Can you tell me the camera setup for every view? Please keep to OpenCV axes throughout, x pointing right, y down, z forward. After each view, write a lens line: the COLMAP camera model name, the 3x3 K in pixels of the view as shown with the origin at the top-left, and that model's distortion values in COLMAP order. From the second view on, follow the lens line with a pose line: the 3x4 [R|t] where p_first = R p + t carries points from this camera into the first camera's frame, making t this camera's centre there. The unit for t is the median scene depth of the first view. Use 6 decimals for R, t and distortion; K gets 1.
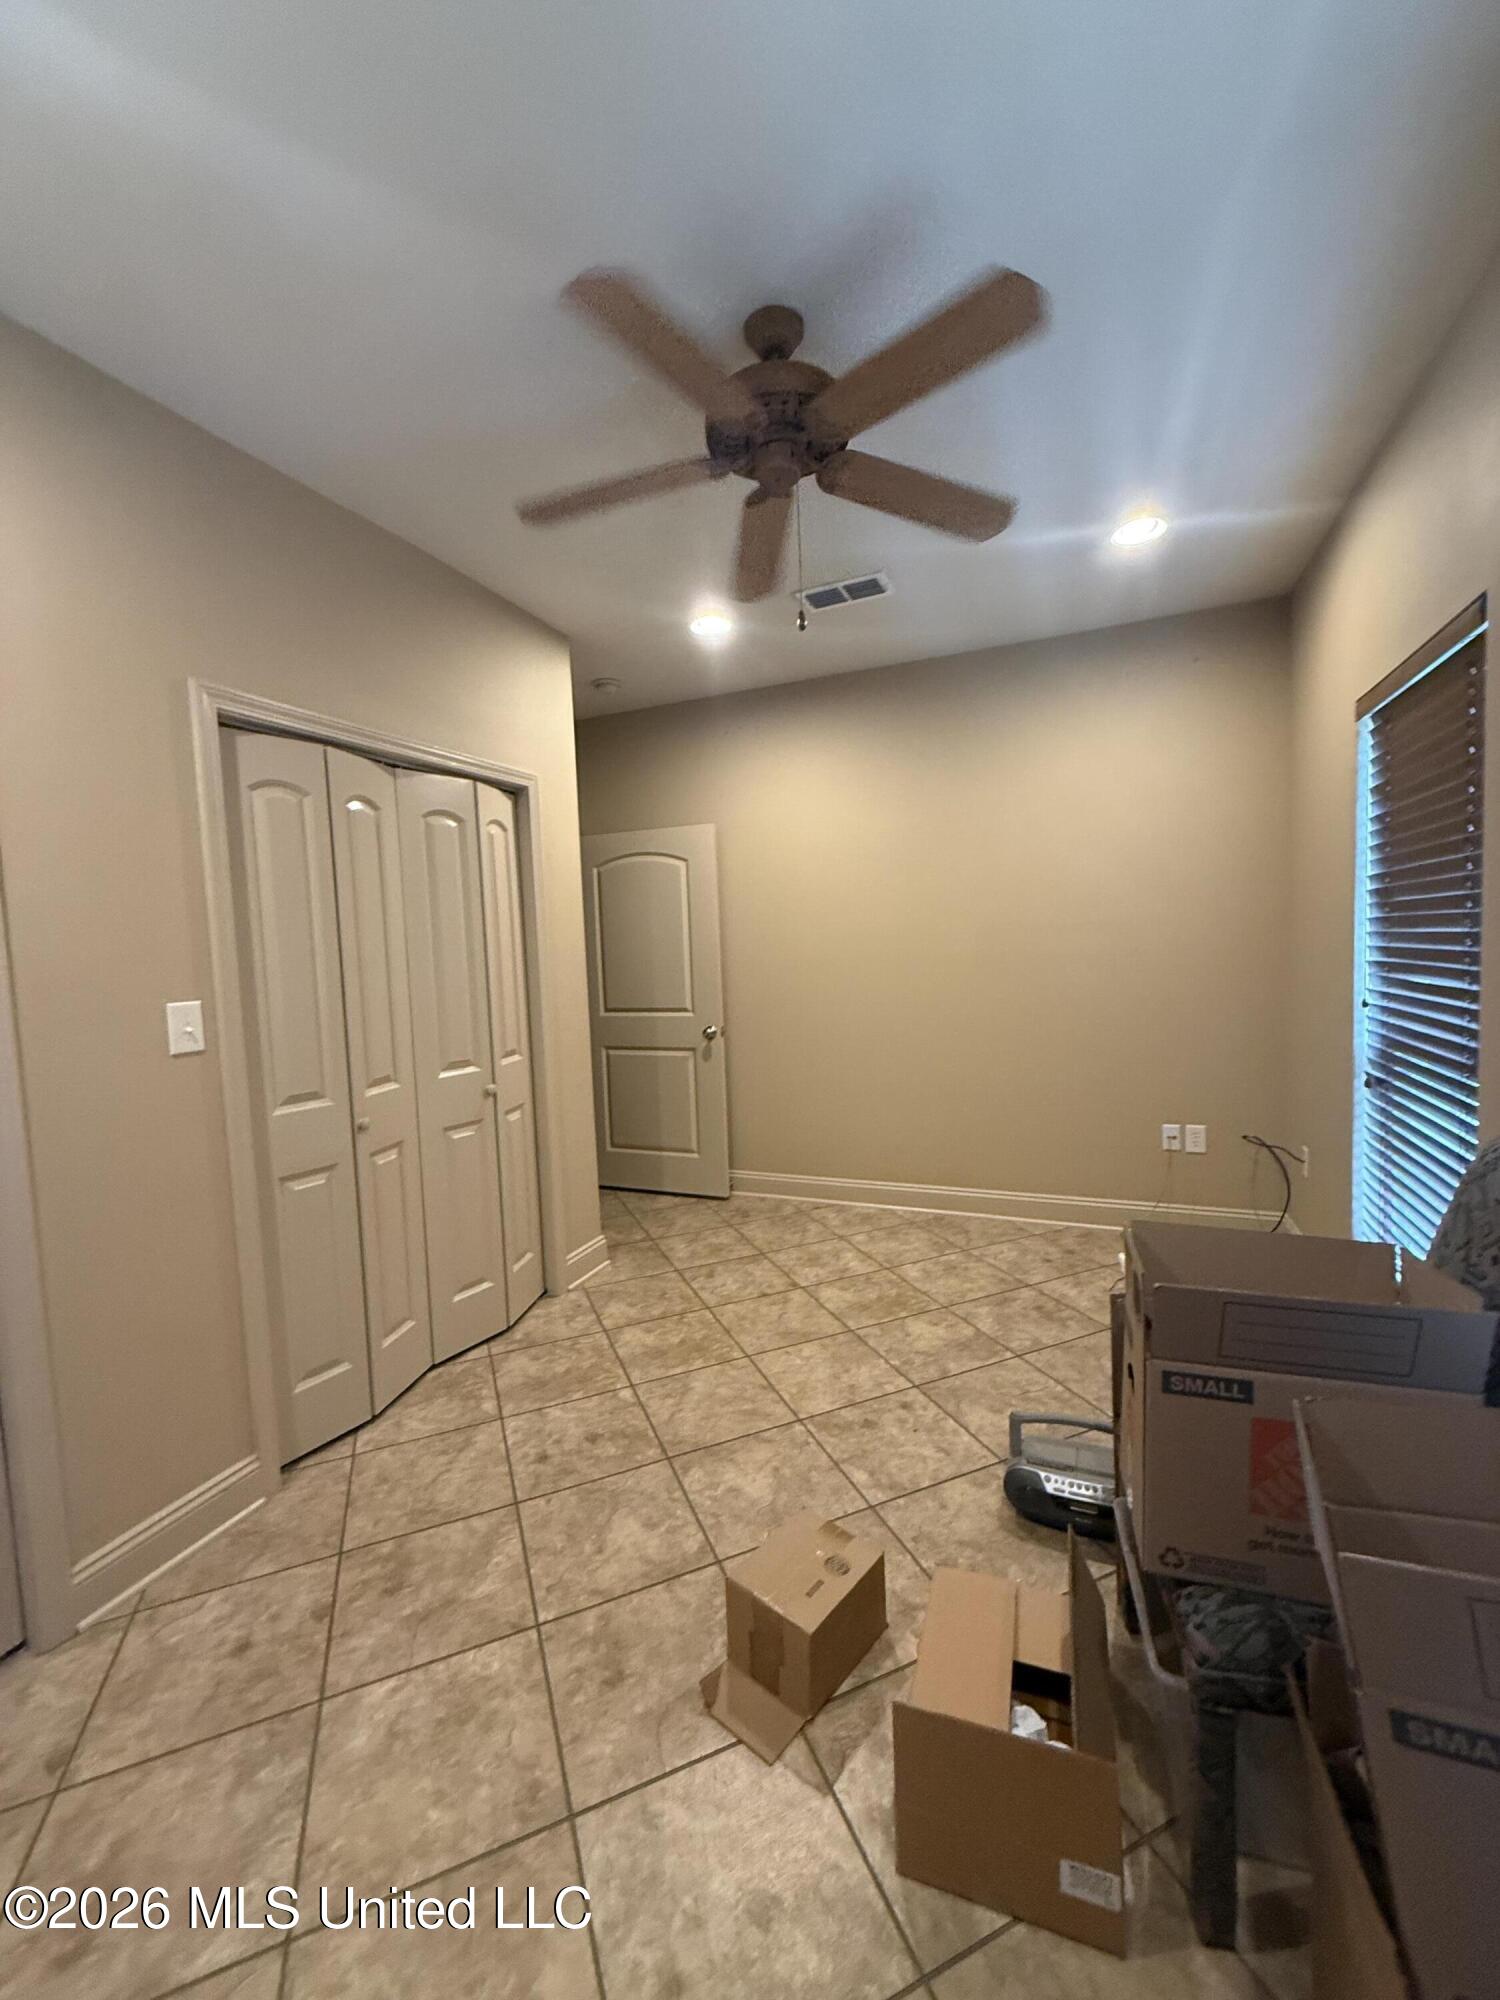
lens RADIAL K [[797.3, 0, 742.7], [0, 797.3, 1005.4], [0, 0, 1]] dist [0.000313, 0.000131]
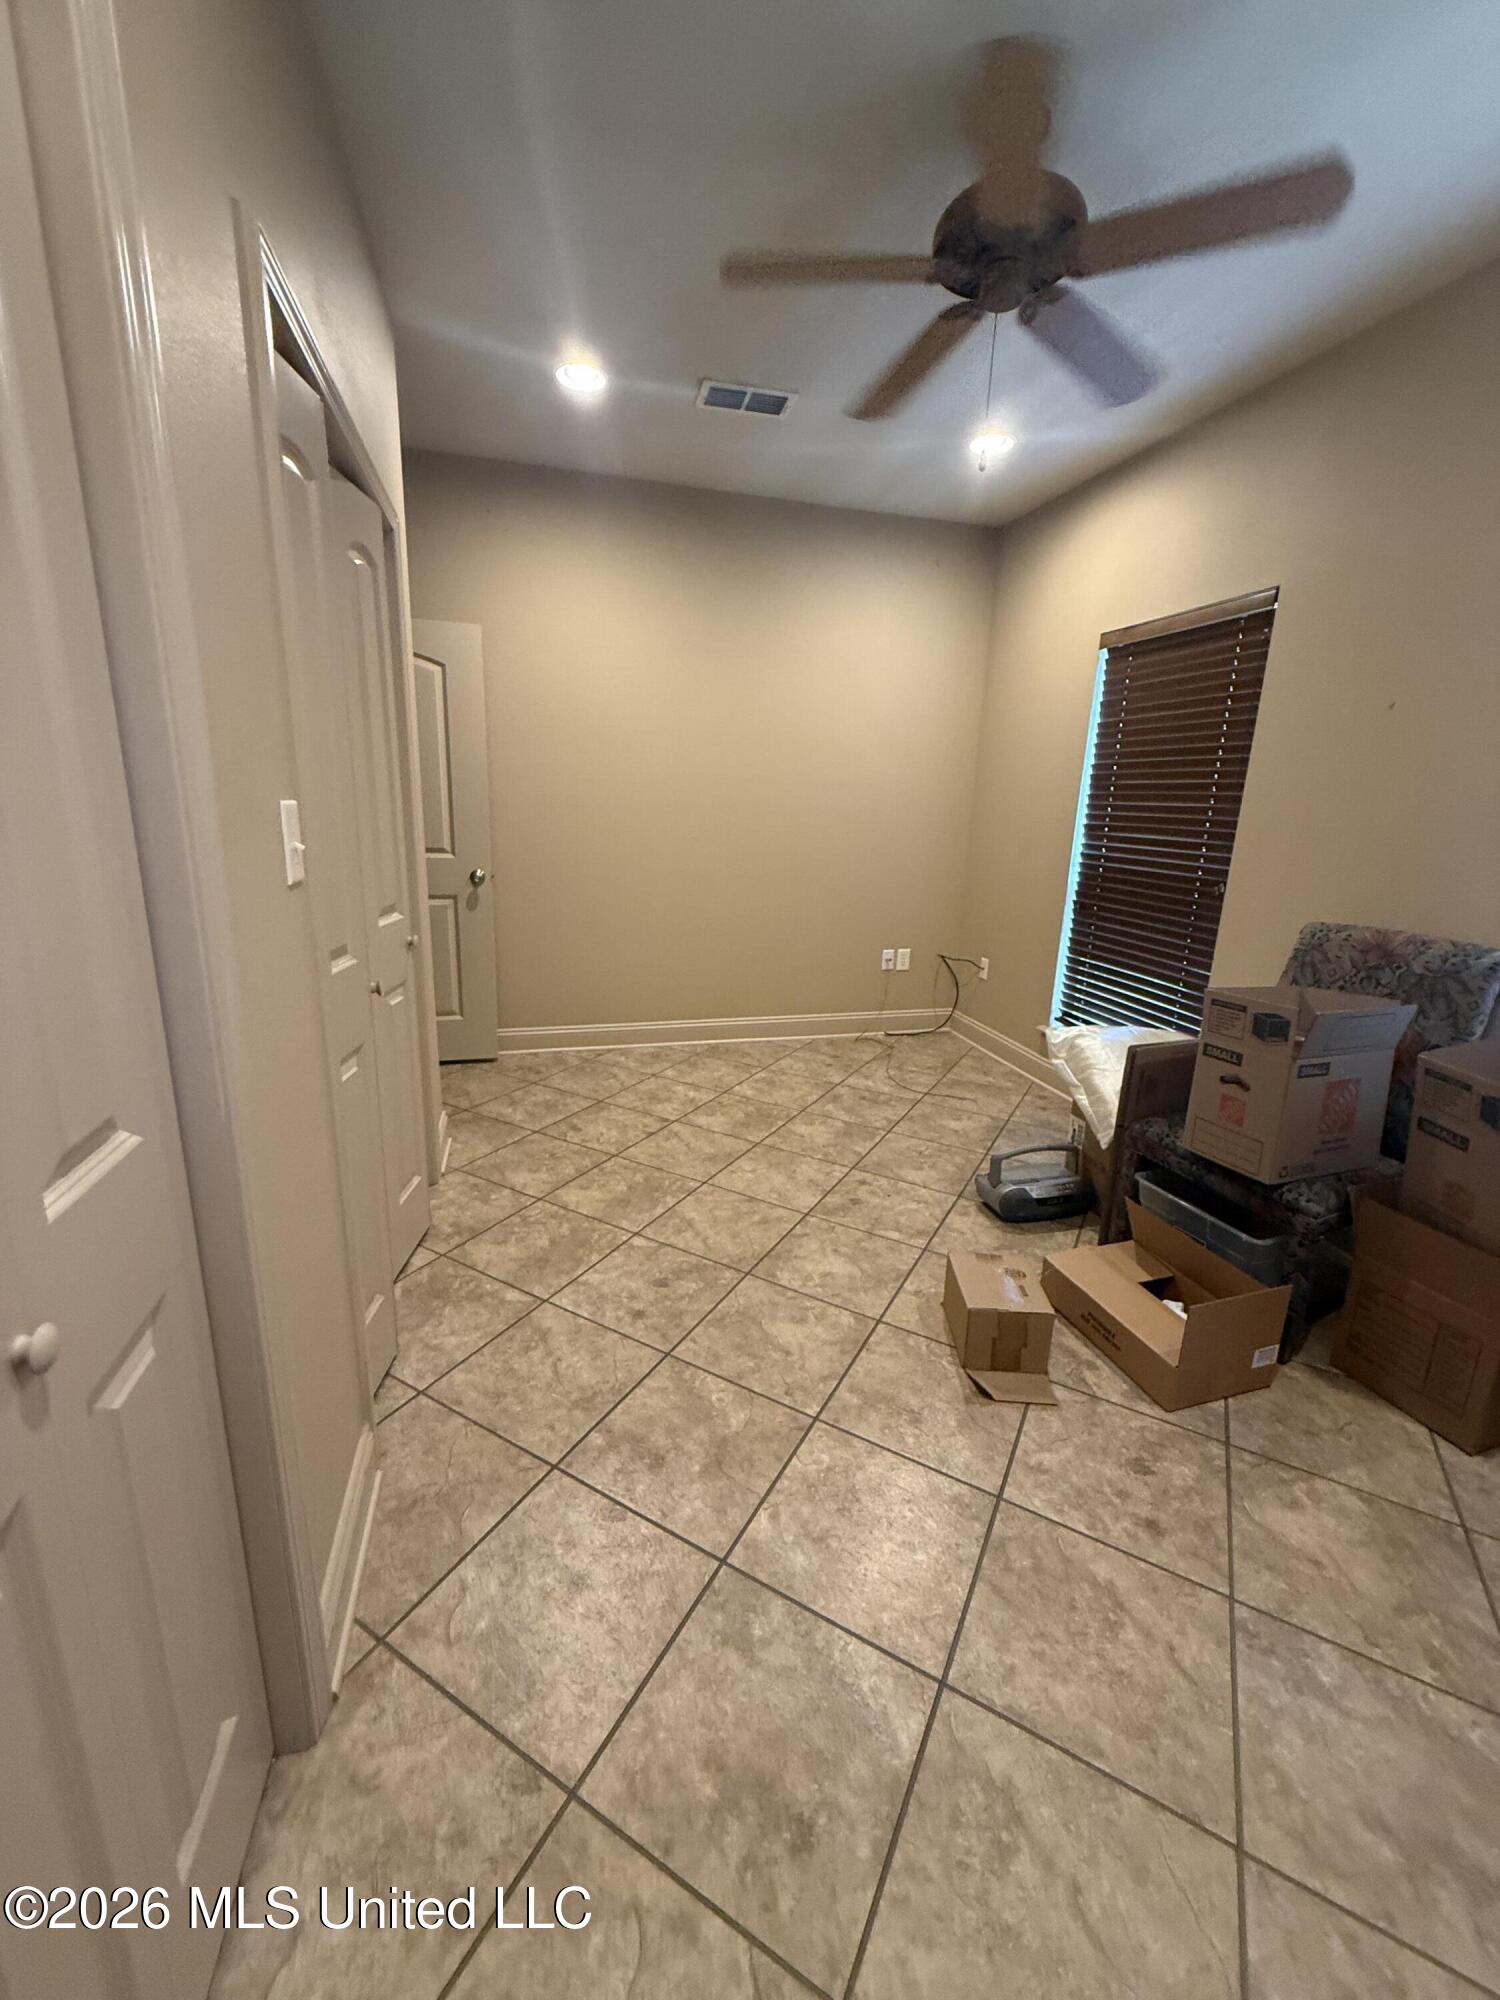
lens RADIAL K [[797.3, 0, 742.7], [0, 797.3, 1005.4], [0, 0, 1]] dist [0.000313, 0.000131]
pose [[0.780506, -0.092987, 0.618193, -0.559544], [-0.017693, 0.985194, 0.170528, 0.028355], [-0.624897, -0.144035, 0.767305, 0.188282]]
